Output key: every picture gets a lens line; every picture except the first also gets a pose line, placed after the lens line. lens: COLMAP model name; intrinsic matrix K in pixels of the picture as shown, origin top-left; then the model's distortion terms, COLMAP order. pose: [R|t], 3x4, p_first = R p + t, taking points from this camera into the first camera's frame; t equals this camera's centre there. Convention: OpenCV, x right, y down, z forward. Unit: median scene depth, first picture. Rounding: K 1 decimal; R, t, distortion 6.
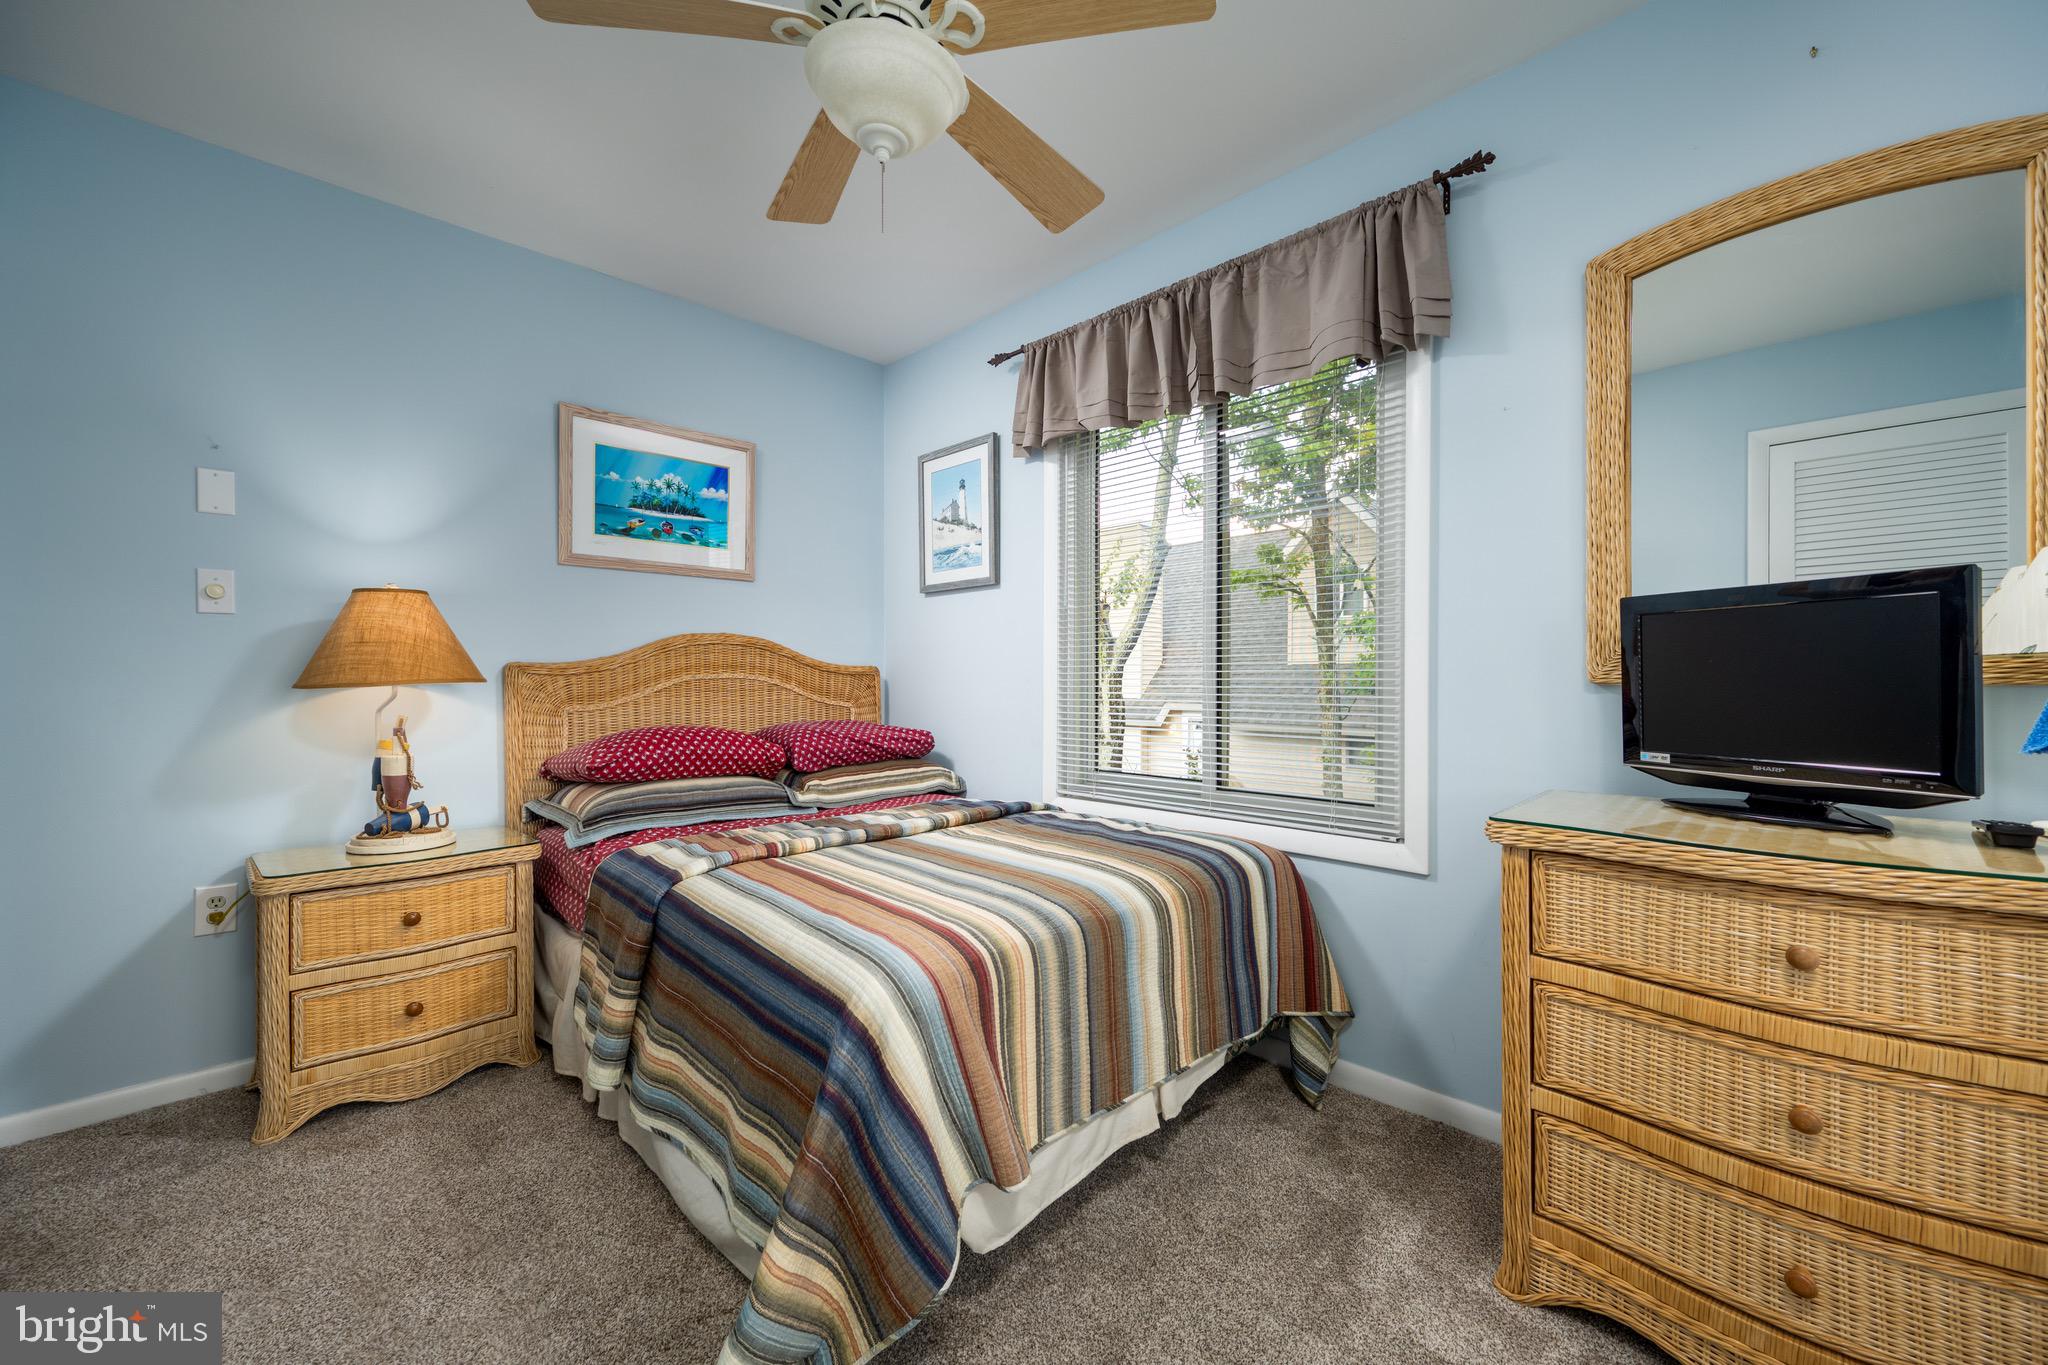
lens RADIAL K [[815.1, 0, 1027.9], [0, 815.1, 681.7], [0, 0, 1]] dist [0.000435, -0.000101]
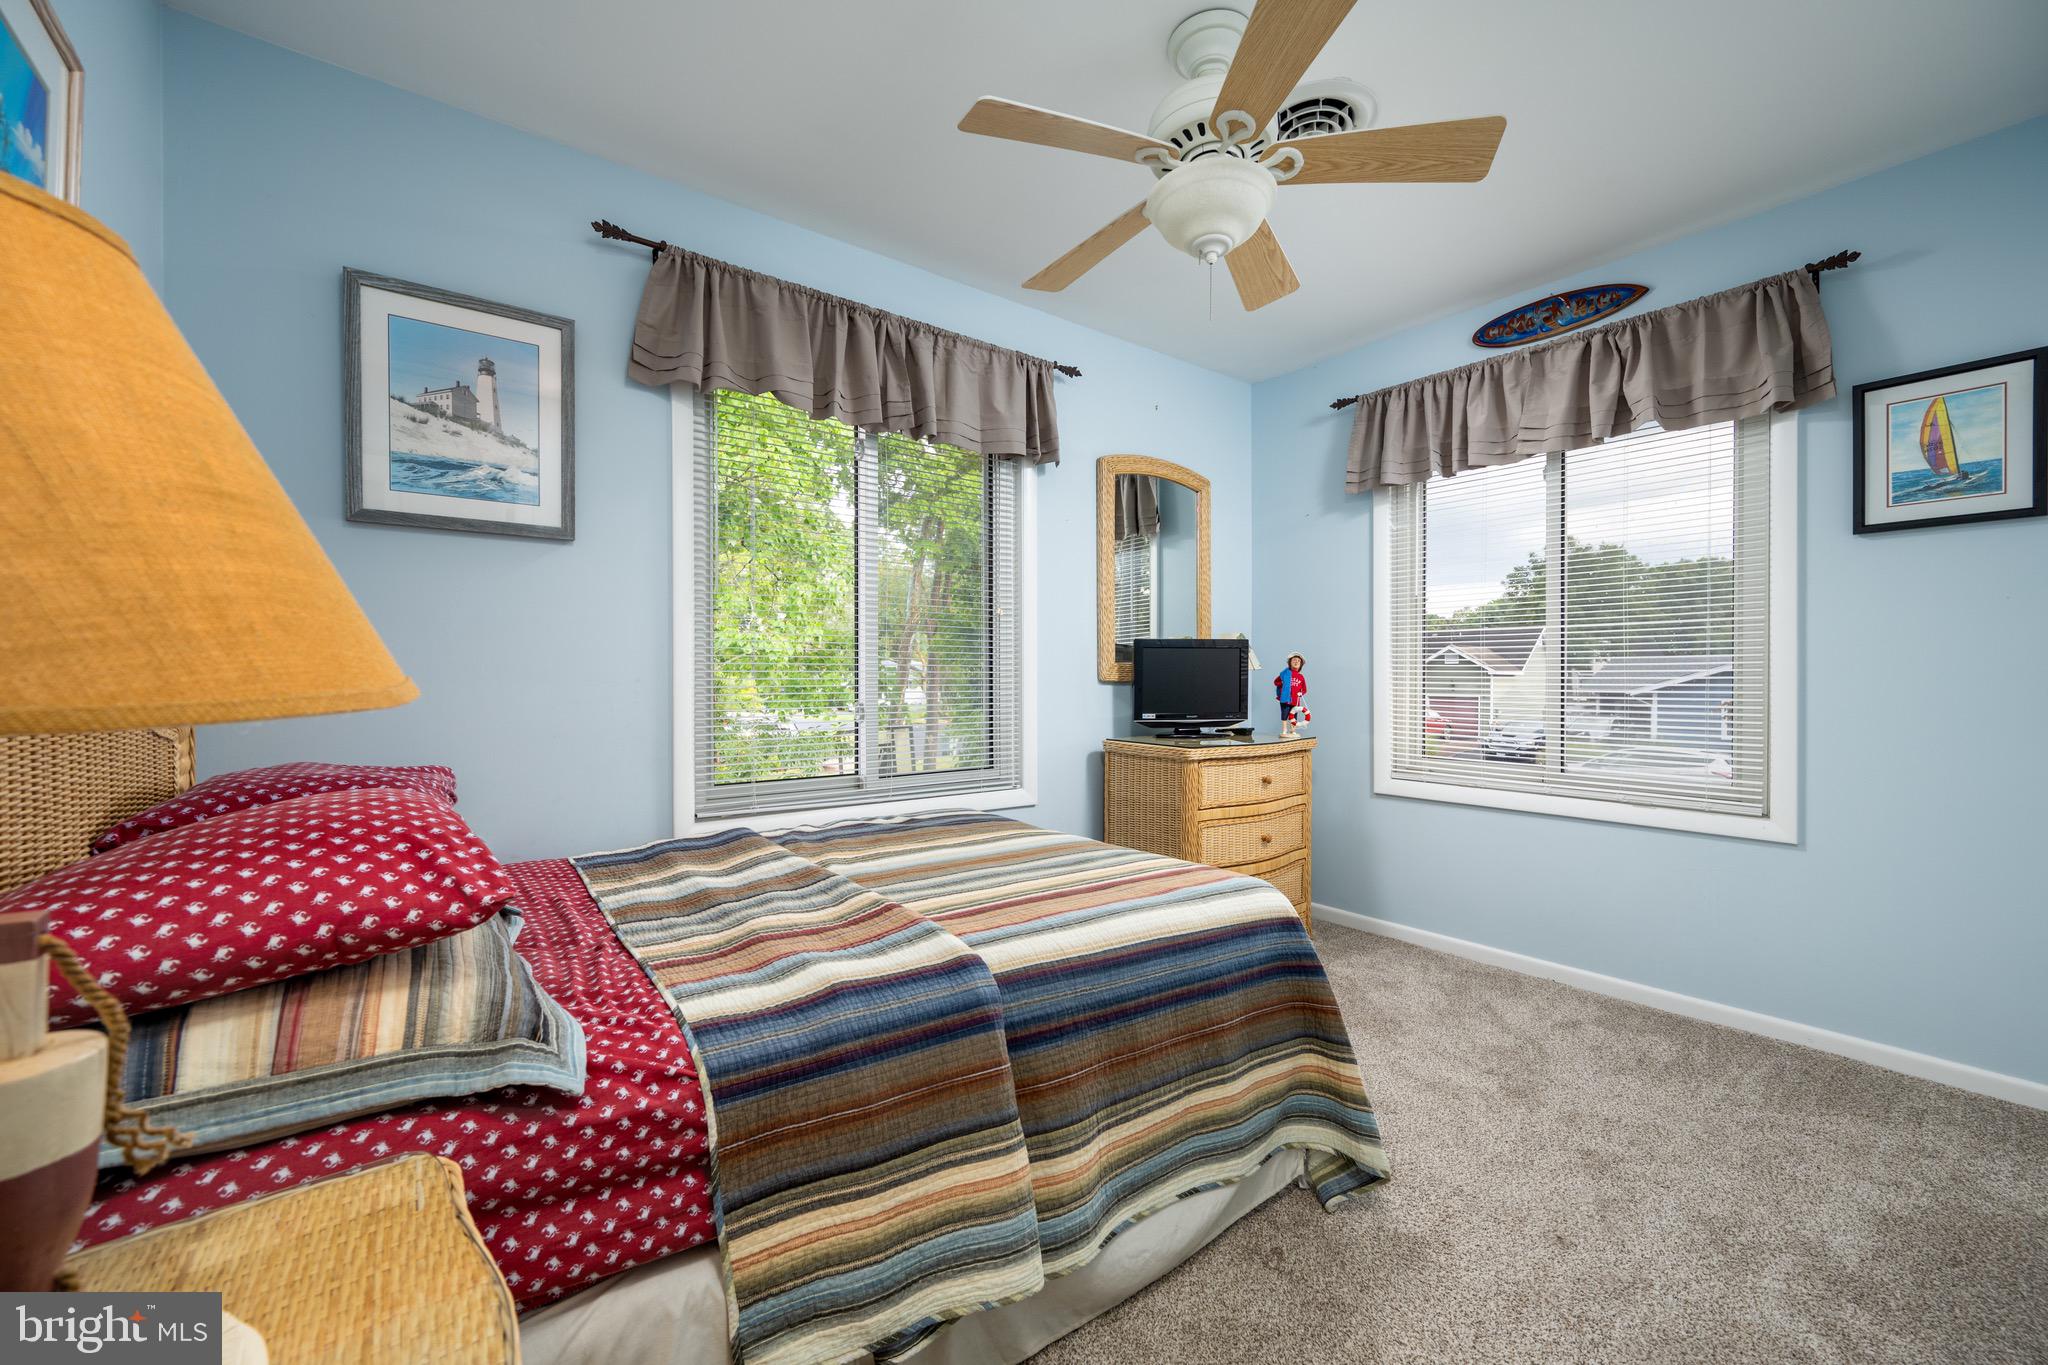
lens RADIAL K [[815.1, 0, 1027.9], [0, 815.1, 681.7], [0, 0, 1]] dist [0.000435, -0.000101]
pose [[0.129794, -0.004536, 0.991531, -0.676523], [-0.000363, 0.999989, 0.004622, -0.002088], [-0.991541, -0.000960, 0.129791, 0.522492]]
